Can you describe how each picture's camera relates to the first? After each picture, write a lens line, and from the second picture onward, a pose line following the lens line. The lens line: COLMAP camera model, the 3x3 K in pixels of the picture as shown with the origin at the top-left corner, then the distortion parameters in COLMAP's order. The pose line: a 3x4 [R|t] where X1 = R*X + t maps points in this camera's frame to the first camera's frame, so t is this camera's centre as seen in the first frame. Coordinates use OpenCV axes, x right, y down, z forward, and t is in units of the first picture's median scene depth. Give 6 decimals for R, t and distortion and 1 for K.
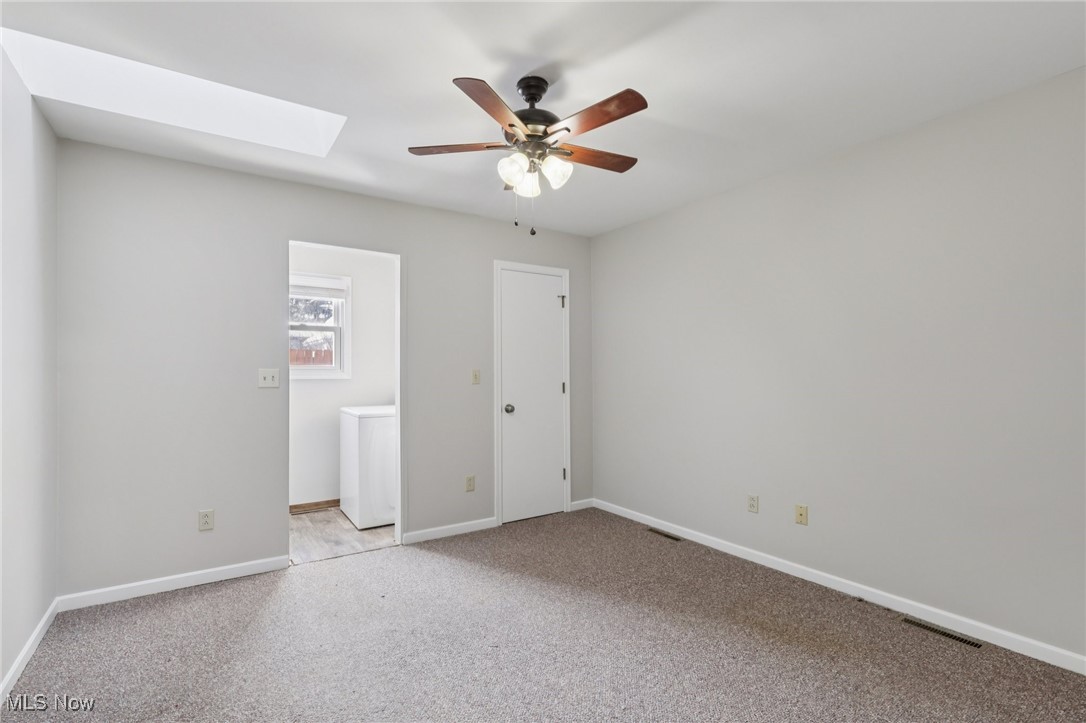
lens RADIAL K [[506.5, 0, 543.3], [0, 506.5, 357.4], [0, 0, 1]] dist [0.005733, -0.000806]
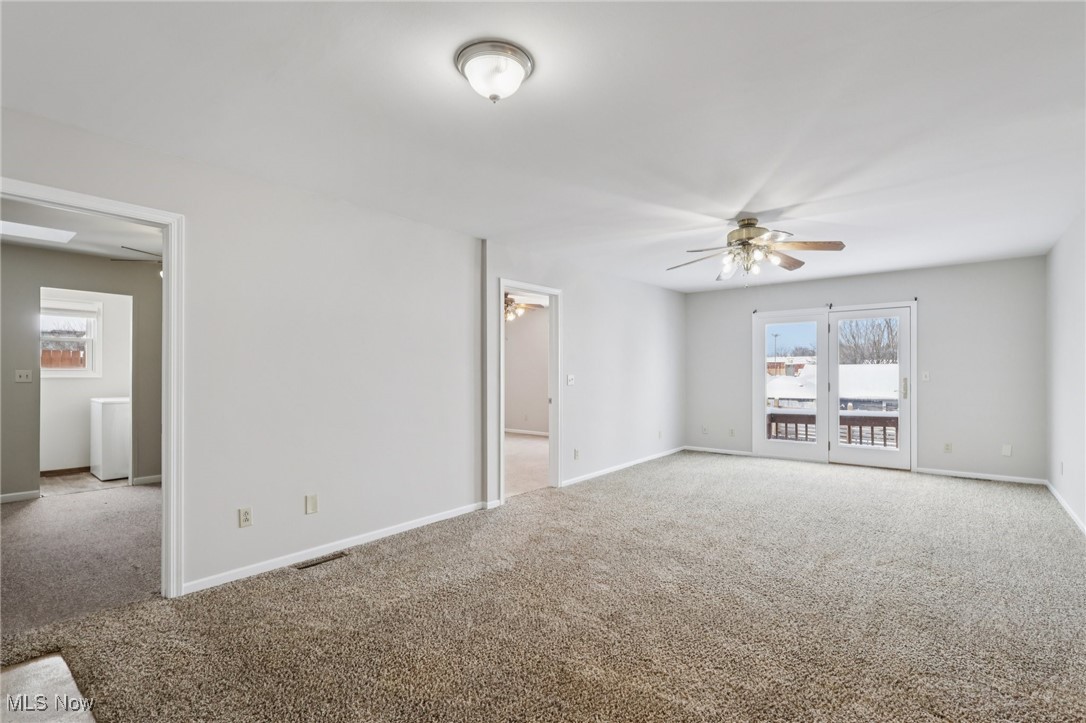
lens RADIAL K [[506.5, 0, 539.5], [0, 506.5, 366.5], [0, 0, 1]] dist [0.005733, -0.000806]
pose [[0.958534, 0.010378, 0.284788, 0.661509], [-0.014205, 0.999834, 0.011376, -0.037254], [-0.284623, -0.014950, 0.958523, -1.179351]]
